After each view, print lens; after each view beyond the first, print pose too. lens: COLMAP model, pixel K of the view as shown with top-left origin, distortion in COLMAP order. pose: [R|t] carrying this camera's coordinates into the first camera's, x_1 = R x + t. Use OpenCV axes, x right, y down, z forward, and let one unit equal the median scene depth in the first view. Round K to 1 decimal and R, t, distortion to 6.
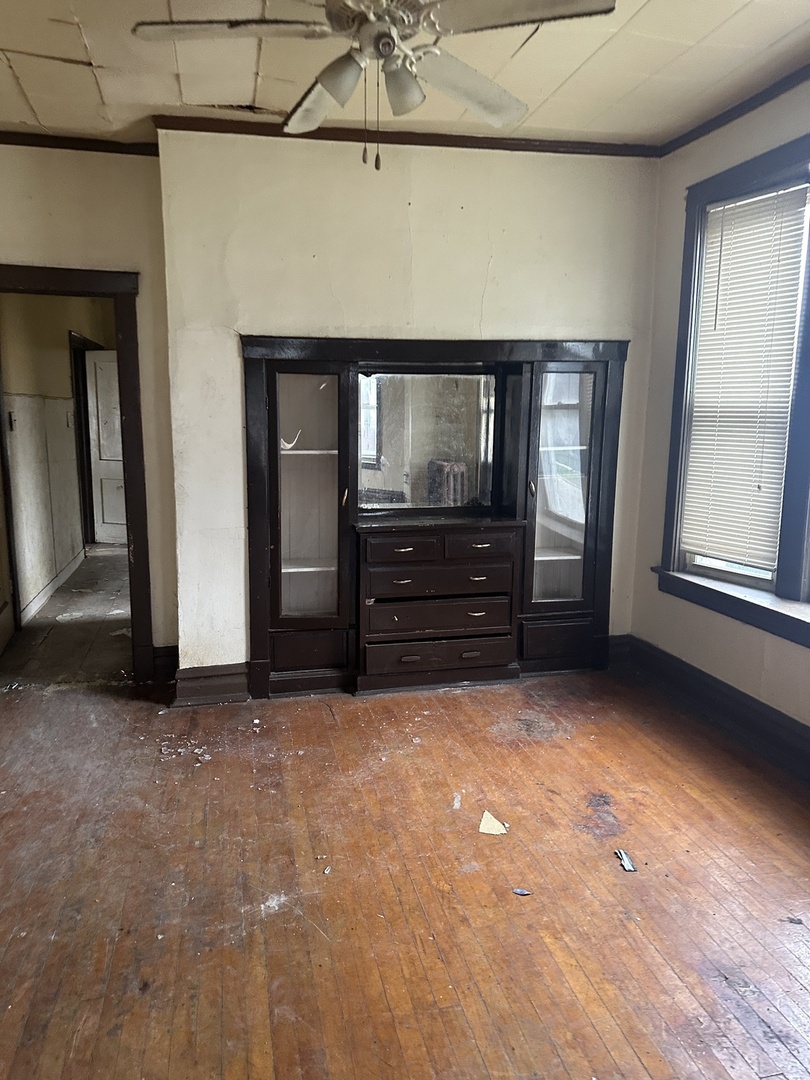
lens RADIAL K [[761.6, 0, 399.6], [0, 761.6, 555.2], [0, 0, 1]] dist [0.003439, -0.001794]
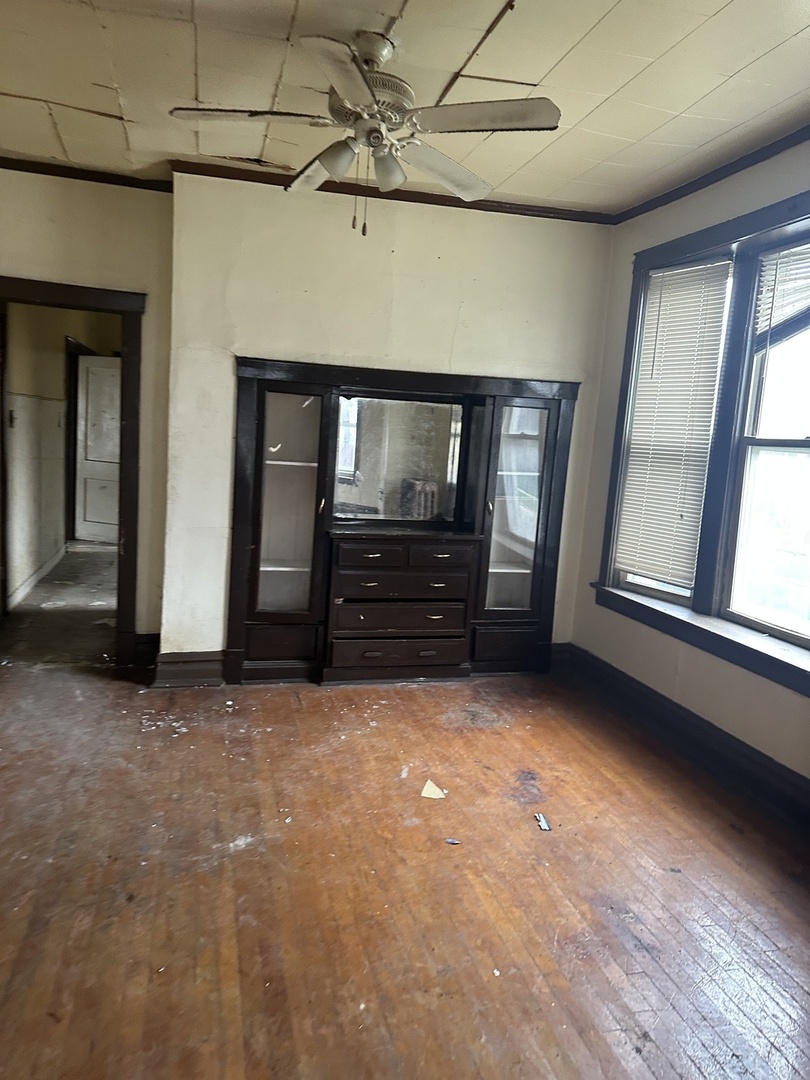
lens RADIAL K [[753.2, 0, 405.0], [0, 753.2, 540.0], [0, 0, 1]] dist [0.019790, -0.002758]
pose [[0.997663, 0.053733, 0.042204, 0.007661], [-0.051843, 0.997655, -0.044678, 0.020151], [-0.044506, 0.042385, 0.998110, -0.123204]]
